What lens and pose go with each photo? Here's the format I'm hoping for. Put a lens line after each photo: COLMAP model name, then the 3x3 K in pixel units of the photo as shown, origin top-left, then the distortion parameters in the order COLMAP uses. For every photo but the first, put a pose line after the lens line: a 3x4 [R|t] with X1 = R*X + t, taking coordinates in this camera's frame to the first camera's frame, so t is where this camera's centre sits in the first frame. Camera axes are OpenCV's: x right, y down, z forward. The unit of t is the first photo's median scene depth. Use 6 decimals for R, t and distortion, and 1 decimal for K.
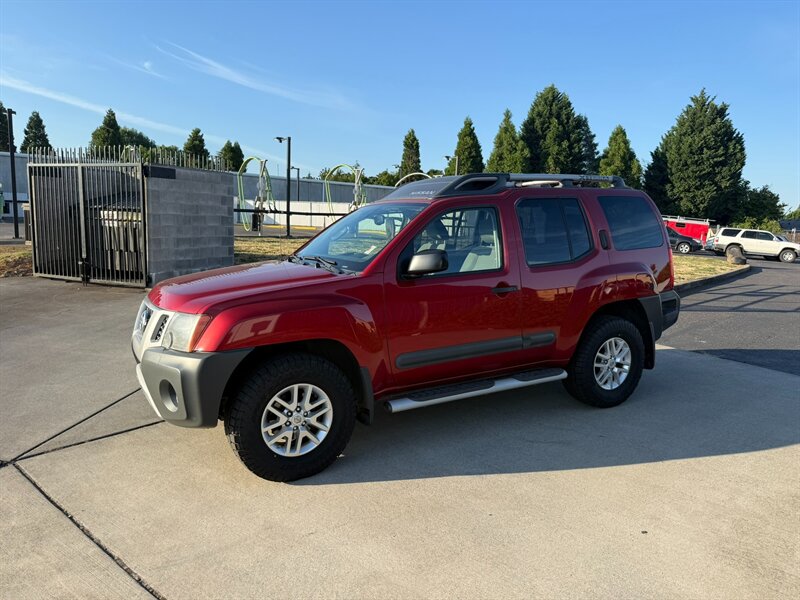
lens RADIAL K [[547.6, 0, 396.5], [0, 547.6, 303.8], [0, 0, 1]] dist [0.070504, -0.103940]
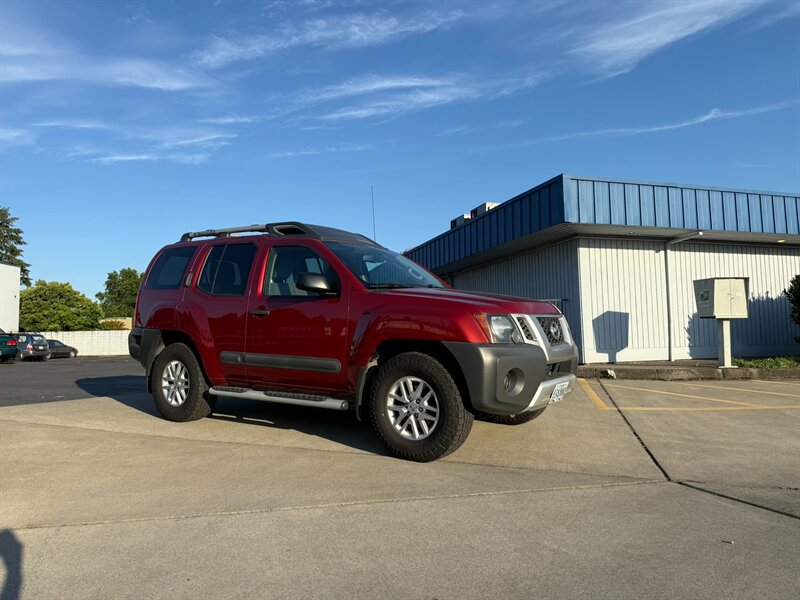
lens RADIAL K [[588.9, 0, 397.4], [0, 588.9, 298.4], [0, 0, 1]] dist [0.047444, -0.071792]
pose [[-0.458214, 0.038422, 0.888011, -0.245518], [0.134706, 0.990527, 0.026651, -0.019669], [-0.878575, 0.131833, -0.459049, 0.322882]]
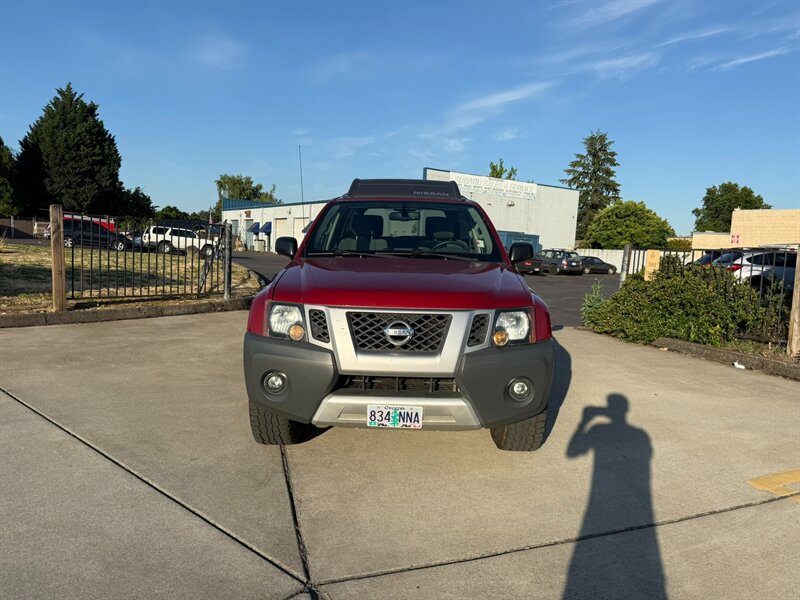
lens RADIAL K [[567.1, 0, 378.8], [0, 567.1, 299.2], [0, 0, 1]] dist [0.049761, -0.062800]
pose [[0.513429, -0.091562, 0.853234, -0.208242], [0.098567, 0.994003, 0.047356, -0.010841], [-0.852453, 0.059786, 0.519374, 0.100889]]
